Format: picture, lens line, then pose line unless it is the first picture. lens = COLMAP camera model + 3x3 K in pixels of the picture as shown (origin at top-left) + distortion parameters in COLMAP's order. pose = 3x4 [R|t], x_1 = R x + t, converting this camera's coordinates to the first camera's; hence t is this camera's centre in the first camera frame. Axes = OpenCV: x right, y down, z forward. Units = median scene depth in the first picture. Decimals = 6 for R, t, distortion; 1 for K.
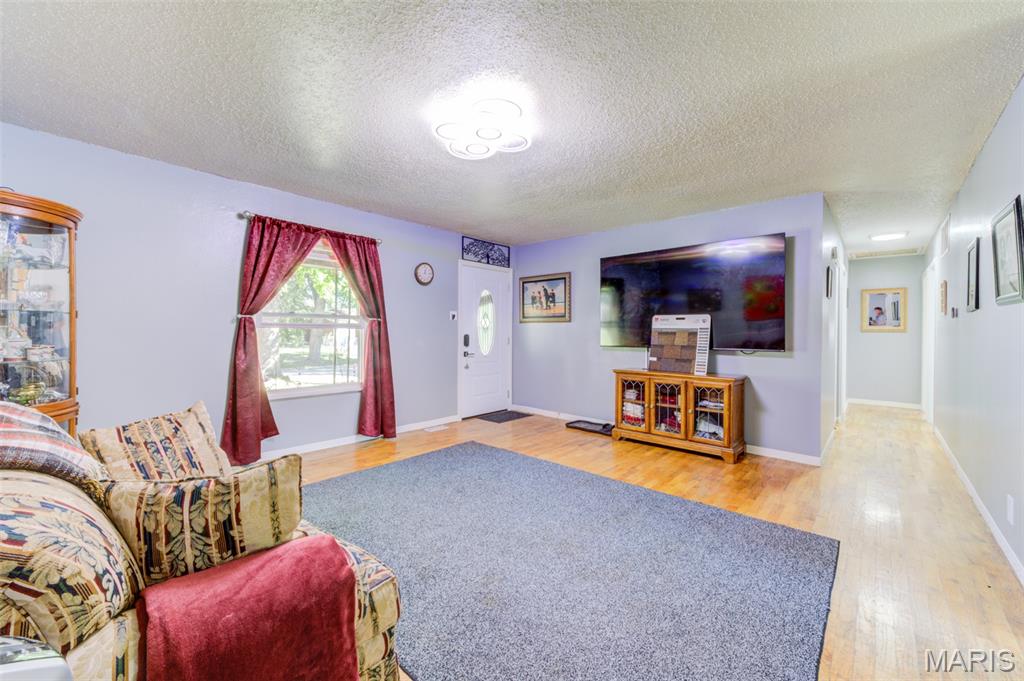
lens RADIAL K [[399.7, 0, 505.4], [0, 399.7, 336.3], [0, 0, 1]] dist [0.005328, -0.000735]
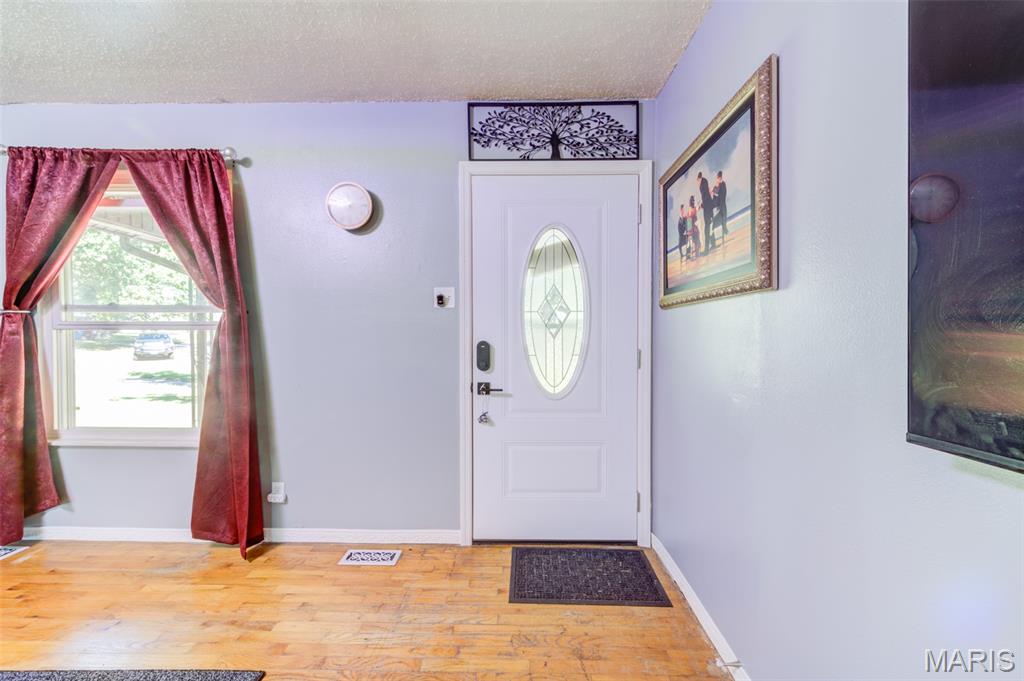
lens RADIAL K [[399.7, 0, 514.2], [0, 399.7, 340.7], [0, 0, 1]] dist [0.005328, -0.000735]
pose [[0.661415, 0.008448, -0.749973, 0.237486], [-0.006654, 0.999963, 0.005397, -0.007456], [0.749991, 0.001421, 0.661447, 0.759583]]
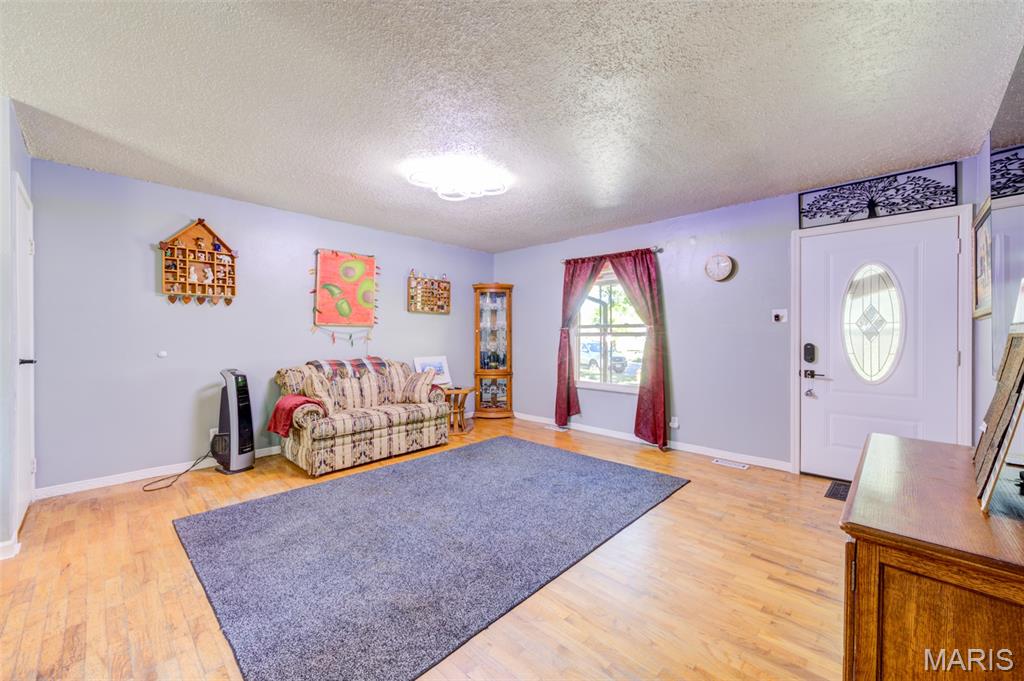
lens RADIAL K [[399.7, 0, 518.6], [0, 399.7, 339.8], [0, 0, 1]] dist [0.005328, -0.000735]
pose [[-0.011633, -0.003060, -0.999928, 0.558668], [-0.018109, 0.999832, -0.002849, 0.000362], [0.999768, 0.018075, -0.011686, 0.547709]]
